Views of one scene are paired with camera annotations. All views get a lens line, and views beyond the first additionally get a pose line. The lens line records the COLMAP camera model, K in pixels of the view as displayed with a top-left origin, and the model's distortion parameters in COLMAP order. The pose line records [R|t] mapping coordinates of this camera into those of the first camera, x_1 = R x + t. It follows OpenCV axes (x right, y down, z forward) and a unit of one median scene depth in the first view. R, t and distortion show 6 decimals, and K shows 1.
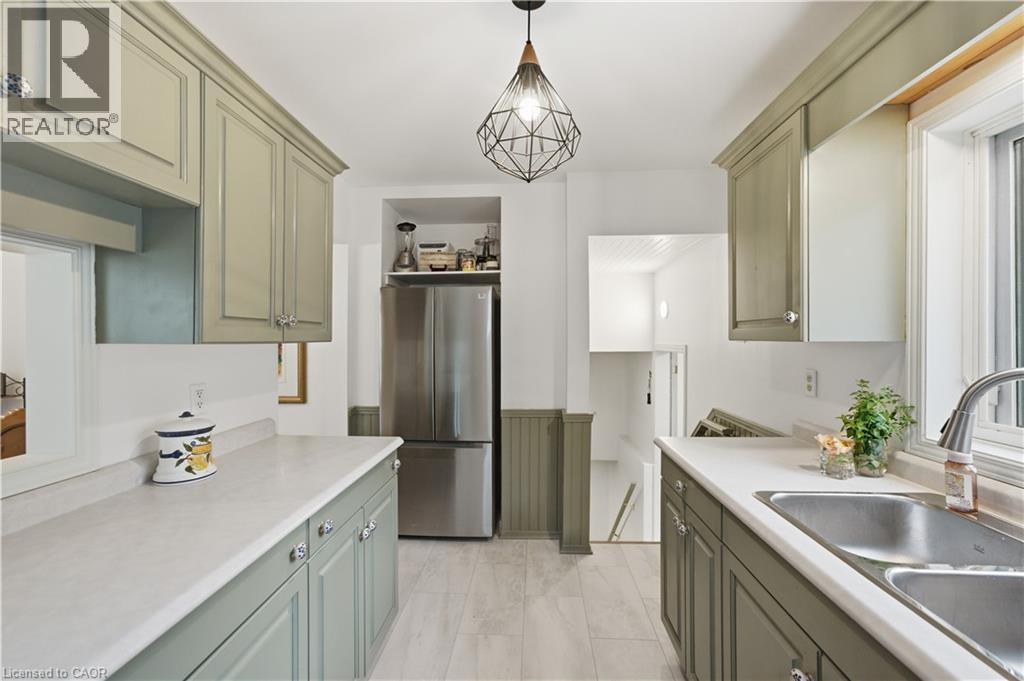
lens RADIAL K [[424.0, 0, 515.3], [0, 424.0, 332.3], [0, 0, 1]] dist [-0.025747, 0.021397]
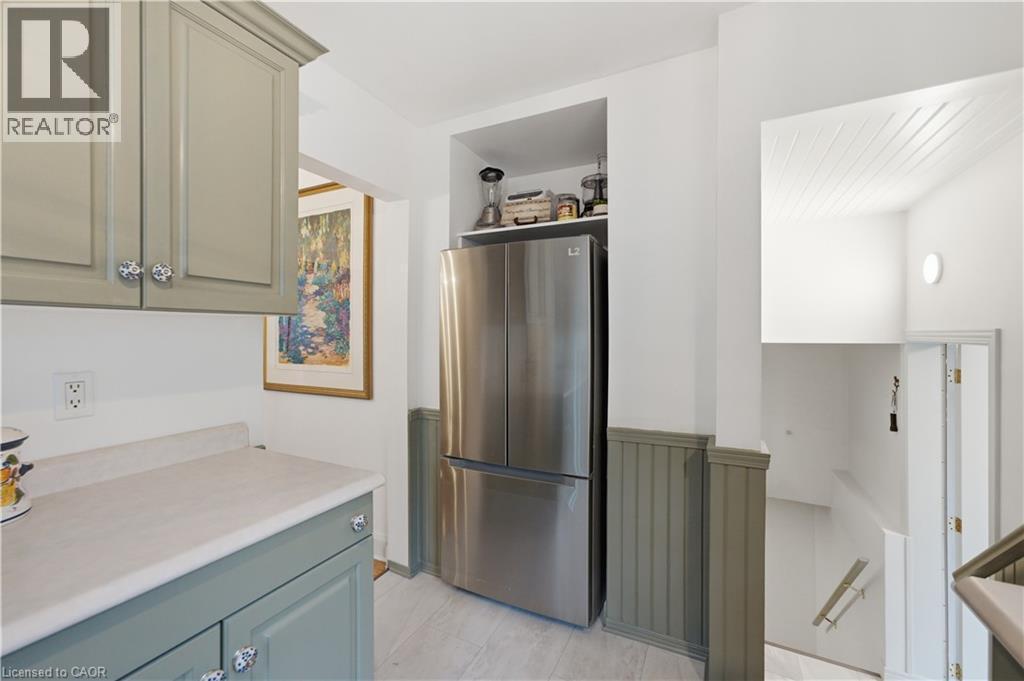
lens RADIAL K [[424.0, 0, 515.3], [0, 424.0, 332.3], [0, 0, 1]] dist [-0.025747, 0.021397]
pose [[0.917210, -0.001971, -0.398398, 0.086887], [0.006208, 0.999937, 0.009345, 0.028224], [0.398355, -0.011045, 0.917165, 0.332322]]
